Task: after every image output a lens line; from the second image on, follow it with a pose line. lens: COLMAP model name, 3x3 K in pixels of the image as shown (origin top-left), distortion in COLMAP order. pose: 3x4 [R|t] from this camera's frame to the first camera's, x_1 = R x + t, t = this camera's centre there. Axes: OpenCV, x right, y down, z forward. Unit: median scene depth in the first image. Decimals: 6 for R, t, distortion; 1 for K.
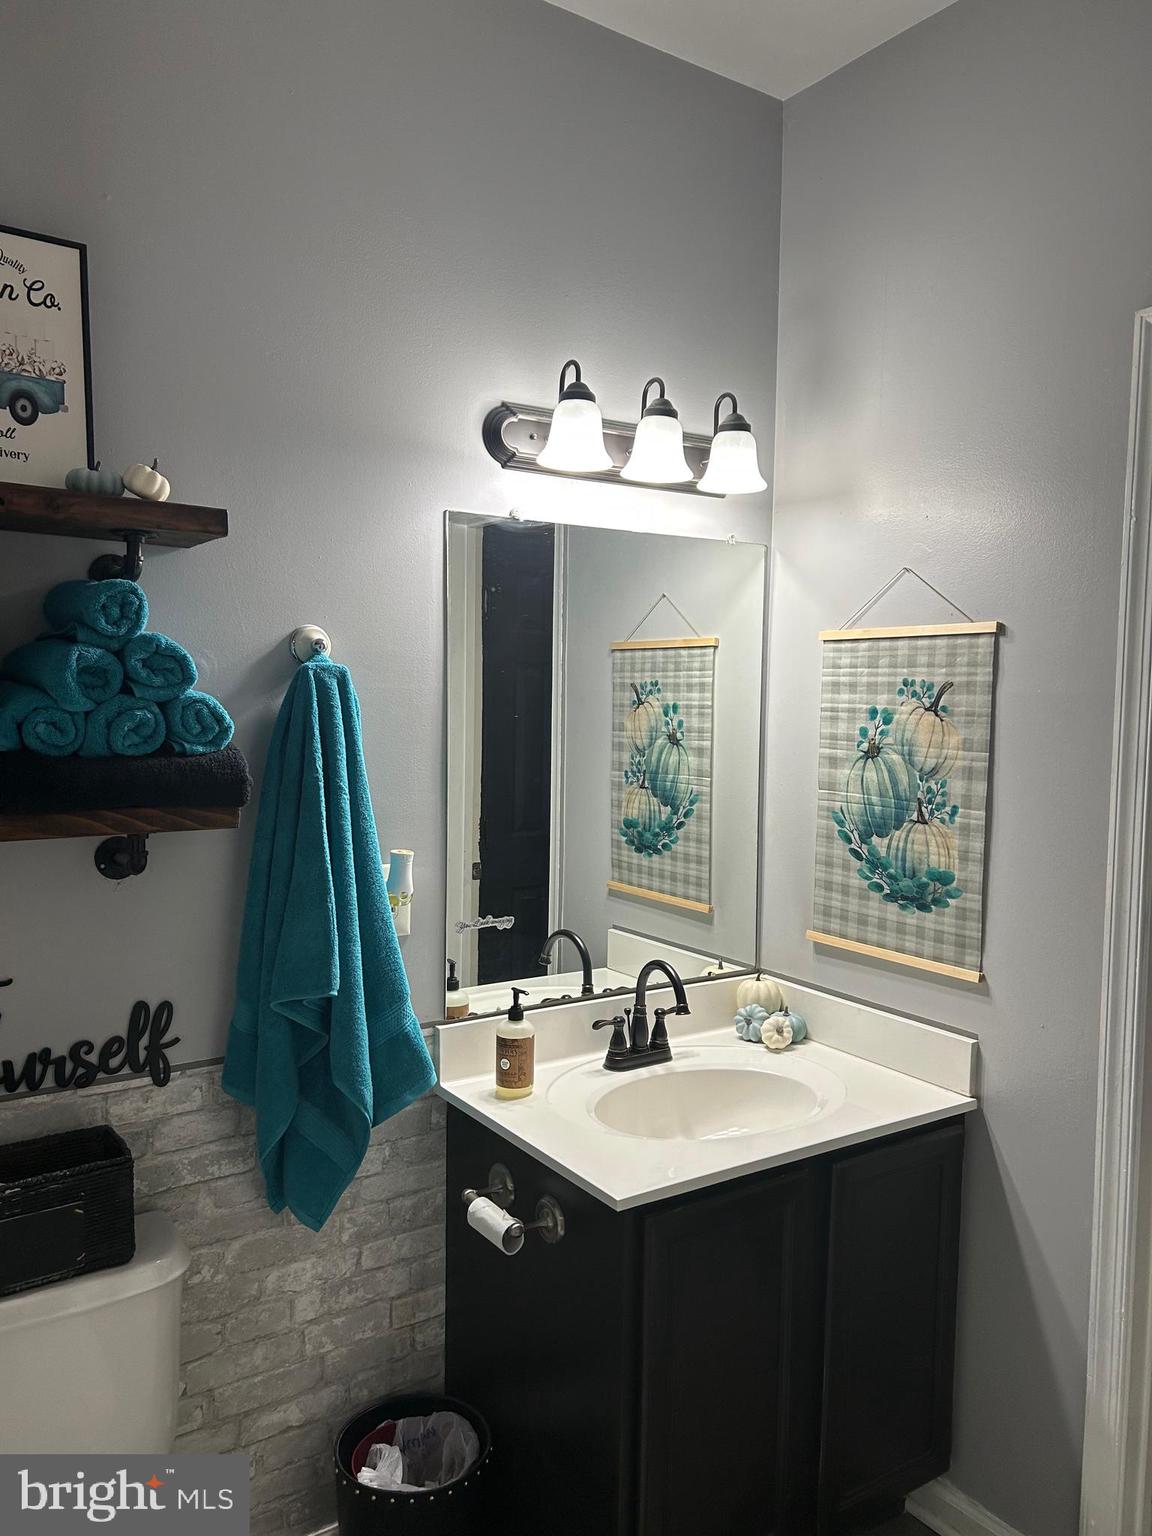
lens RADIAL K [[1161.3, 0, 592.4], [0, 1161.3, 770.5], [0, 0, 1]] dist [0.061467, -0.055353]
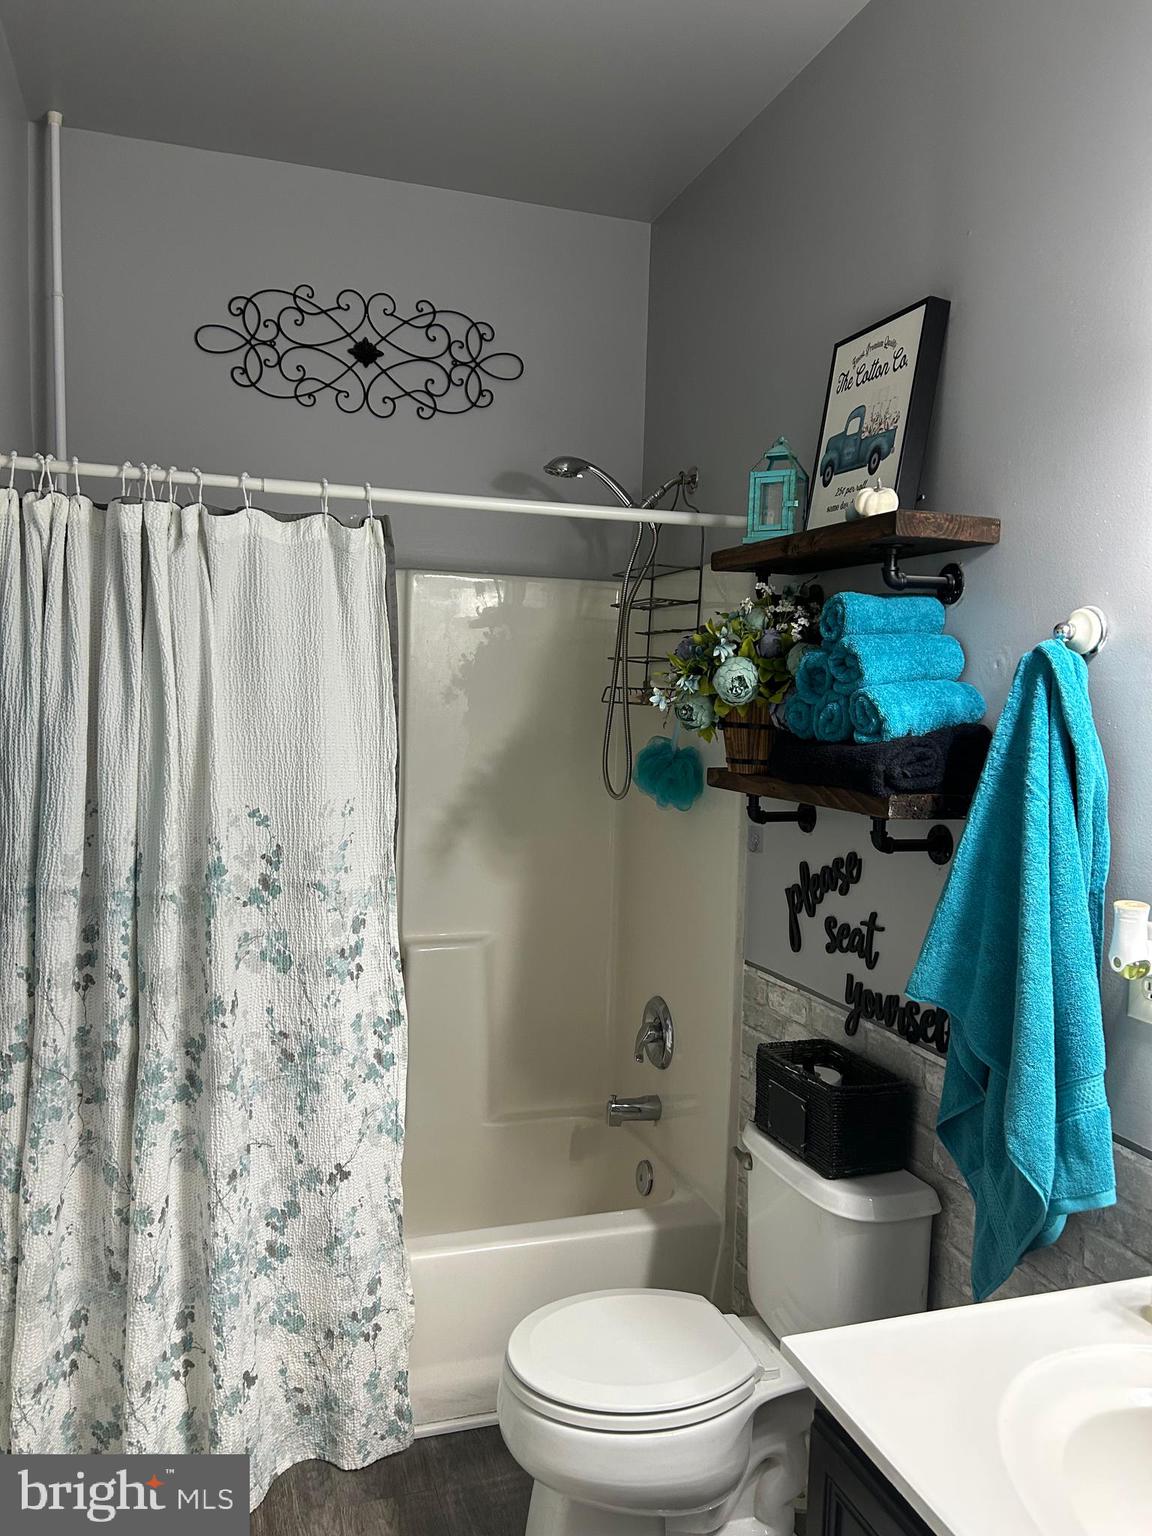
lens RADIAL K [[1158.5, 0, 576.0], [0, 1158.5, 768.0], [0, 0, 1]] dist [0.076149, -0.117812]
pose [[-0.289389, 0.036423, -0.956518, 0.722080], [-0.092046, 0.993586, 0.065682, -0.035556], [0.952776, 0.107051, -0.284180, 0.987815]]
